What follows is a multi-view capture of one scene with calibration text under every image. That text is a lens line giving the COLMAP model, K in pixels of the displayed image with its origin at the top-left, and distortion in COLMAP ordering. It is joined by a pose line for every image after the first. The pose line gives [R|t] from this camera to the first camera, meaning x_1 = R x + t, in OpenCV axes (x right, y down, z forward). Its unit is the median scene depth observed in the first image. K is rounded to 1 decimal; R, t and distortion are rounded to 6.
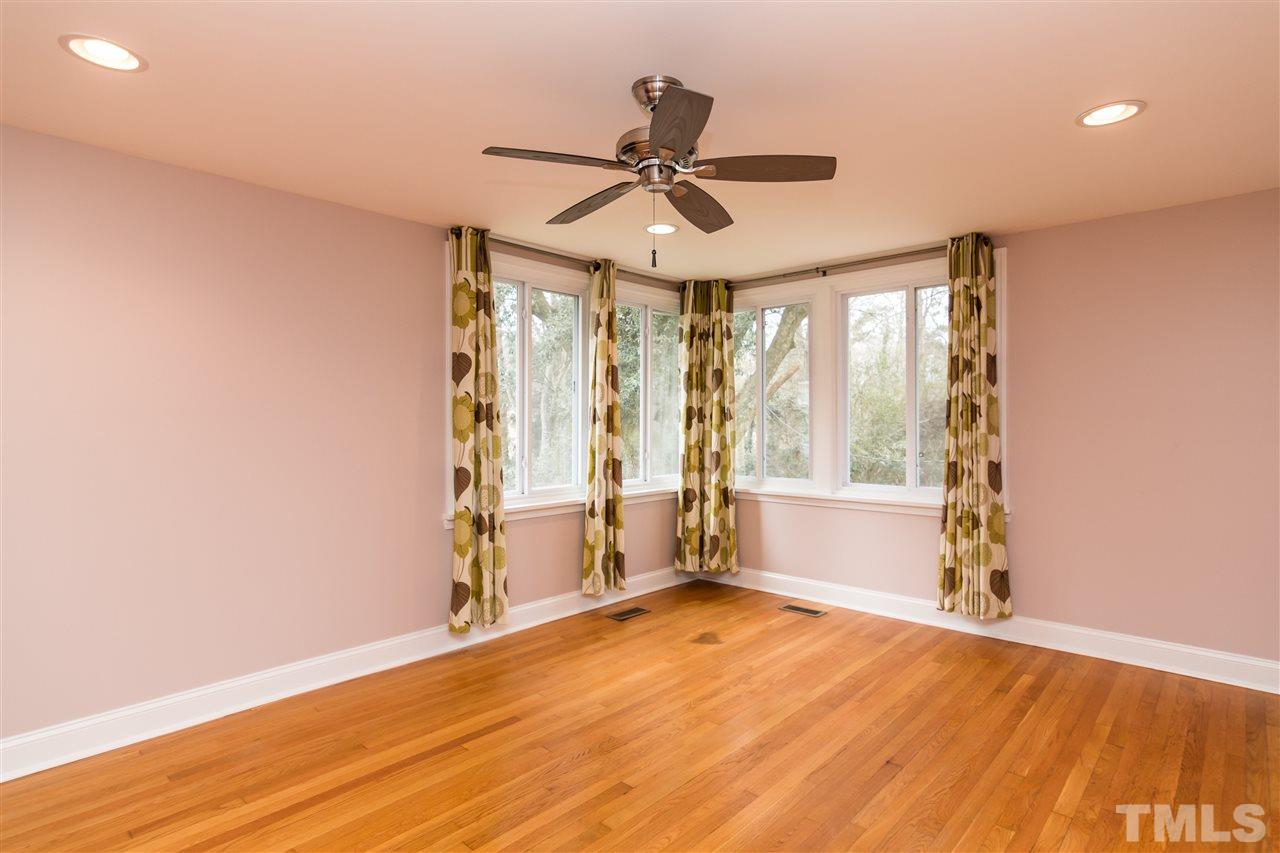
lens RADIAL K [[668.3, 0, 645.3], [0, 668.3, 420.0], [0, 0, 1]] dist [0.002175, 0.002140]
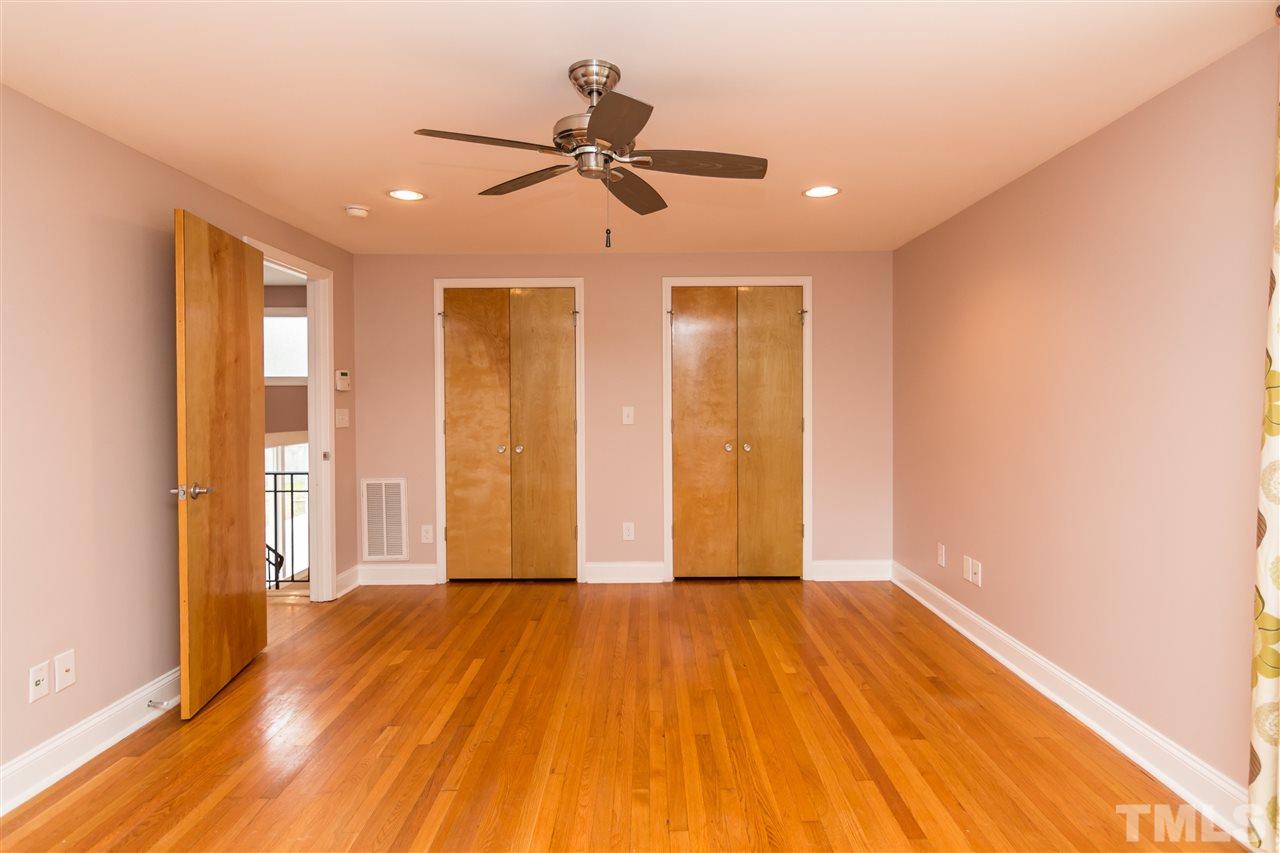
lens RADIAL K [[668.3, 0, 655.0], [0, 668.3, 417.0], [0, 0, 1]] dist [0.002175, 0.002140]
pose [[-0.731376, 0.023629, -0.681565, 0.369832], [0.004469, 0.999544, 0.029857, -0.009052], [0.681960, 0.018791, -0.731148, 1.034876]]
